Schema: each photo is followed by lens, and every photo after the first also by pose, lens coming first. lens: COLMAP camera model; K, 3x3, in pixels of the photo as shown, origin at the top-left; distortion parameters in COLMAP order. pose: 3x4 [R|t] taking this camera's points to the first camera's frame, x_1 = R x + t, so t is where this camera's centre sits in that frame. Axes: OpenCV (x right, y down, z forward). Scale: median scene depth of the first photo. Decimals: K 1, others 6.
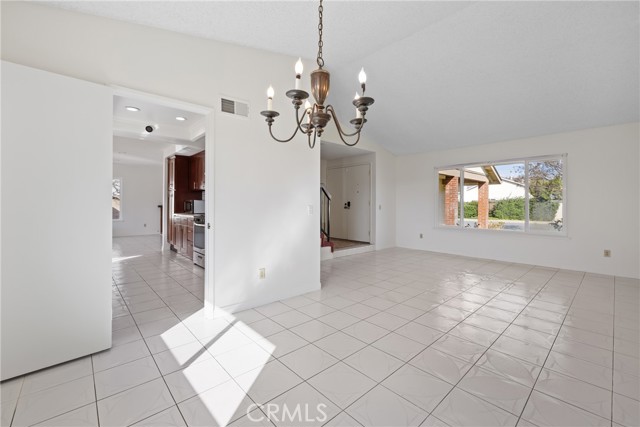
lens RADIAL K [[269.2, 0, 318.4], [0, 269.2, 211.2], [0, 0, 1]] dist [-0.001072, 0.000445]
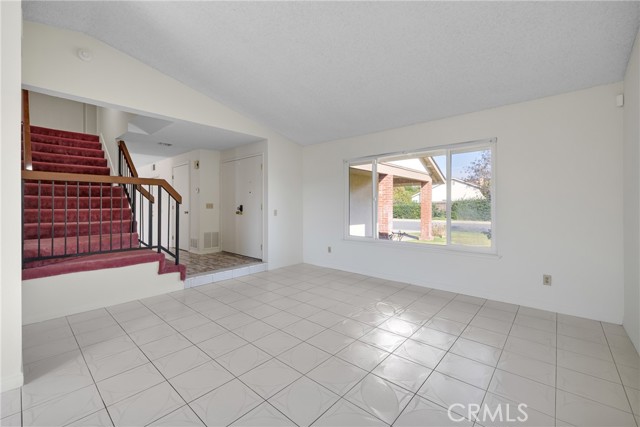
lens RADIAL K [[269.2, 0, 320.3], [0, 269.2, 207.7], [0, 0, 1]] dist [-0.001072, 0.000445]
pose [[0.993509, -0.015710, 0.112661, 0.249740], [0.018643, 0.999513, -0.025030, -0.005560], [-0.112213, 0.026968, 0.993318, 0.222785]]
